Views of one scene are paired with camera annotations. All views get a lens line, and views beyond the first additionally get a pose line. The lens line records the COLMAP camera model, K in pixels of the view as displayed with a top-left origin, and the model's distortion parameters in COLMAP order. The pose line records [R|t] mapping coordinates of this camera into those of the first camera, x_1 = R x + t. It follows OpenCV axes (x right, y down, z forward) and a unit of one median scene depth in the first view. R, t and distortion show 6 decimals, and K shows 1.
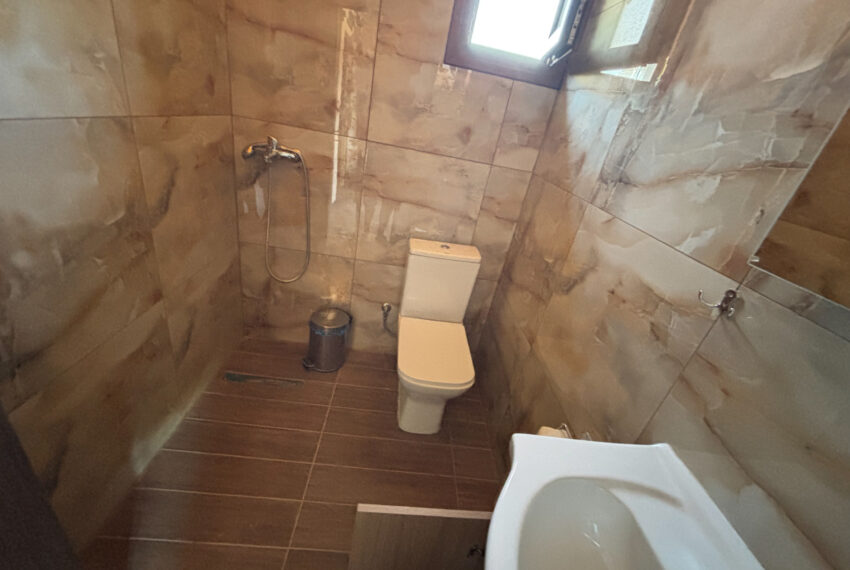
lens RADIAL K [[343.5, 0, 425.0], [0, 343.5, 285.0], [0, 0, 1]] dist [0.000520, -0.000296]
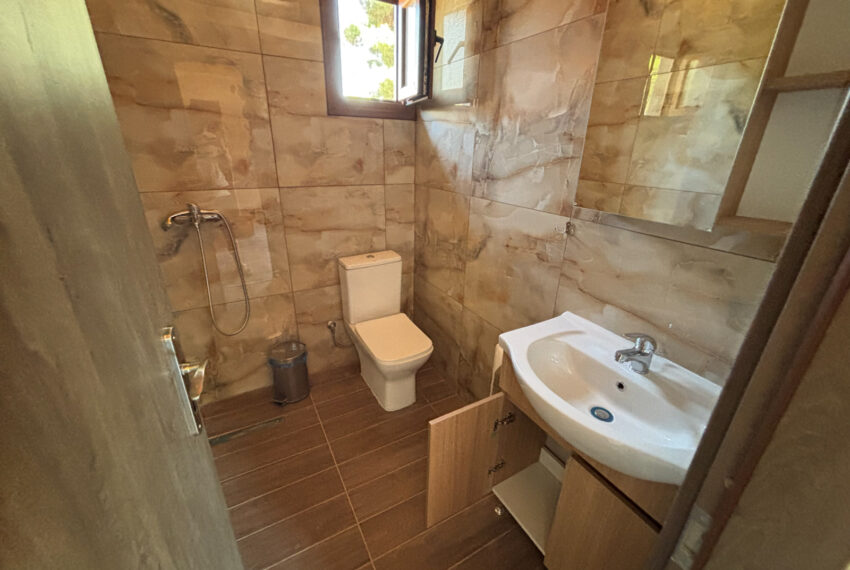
lens RADIAL K [[343.5, 0, 425.0], [0, 343.5, 285.0], [0, 0, 1]] dist [0.000520, -0.000296]
pose [[0.876772, -0.318877, 0.359983, -0.275527], [0.329949, 0.943453, 0.032099, 0.009676], [-0.349863, 0.090632, 0.932406, -0.219686]]
